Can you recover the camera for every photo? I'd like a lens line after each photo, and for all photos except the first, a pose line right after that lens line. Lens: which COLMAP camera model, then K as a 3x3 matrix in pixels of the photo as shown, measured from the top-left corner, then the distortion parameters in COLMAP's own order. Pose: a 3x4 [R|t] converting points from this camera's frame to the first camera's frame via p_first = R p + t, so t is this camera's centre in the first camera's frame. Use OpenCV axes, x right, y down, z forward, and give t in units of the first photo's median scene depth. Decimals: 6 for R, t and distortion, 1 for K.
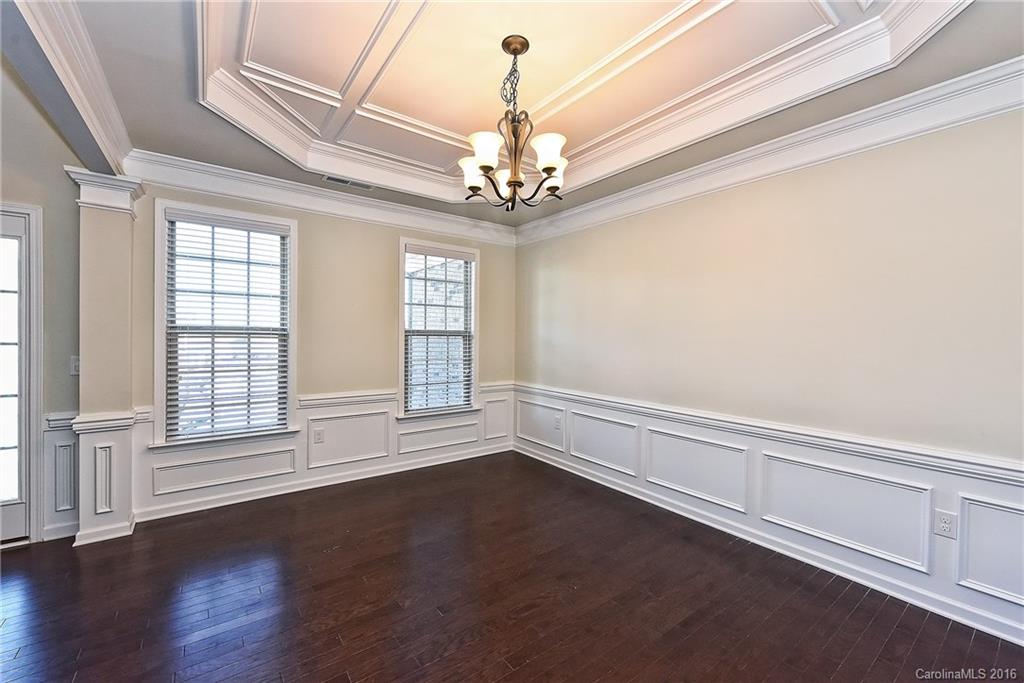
lens RADIAL K [[416.4, 0, 511.5], [0, 416.4, 339.9], [0, 0, 1]] dist [-0.003056, -0.000446]
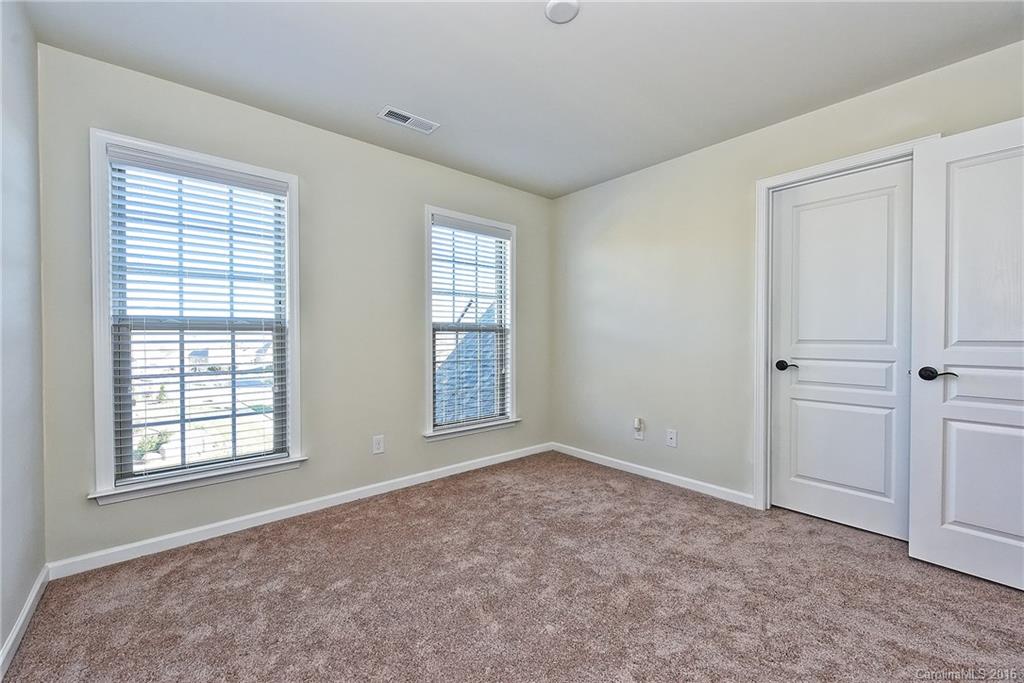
lens RADIAL K [[416.4, 0, 505.1], [0, 416.4, 342.6], [0, 0, 1]] dist [-0.003056, -0.000446]
pose [[0.999117, -0.005750, 0.041624, -0.163870], [0.005088, 0.999859, 0.015992, 0.000810], [-0.041710, -0.015767, 0.999005, 0.223076]]
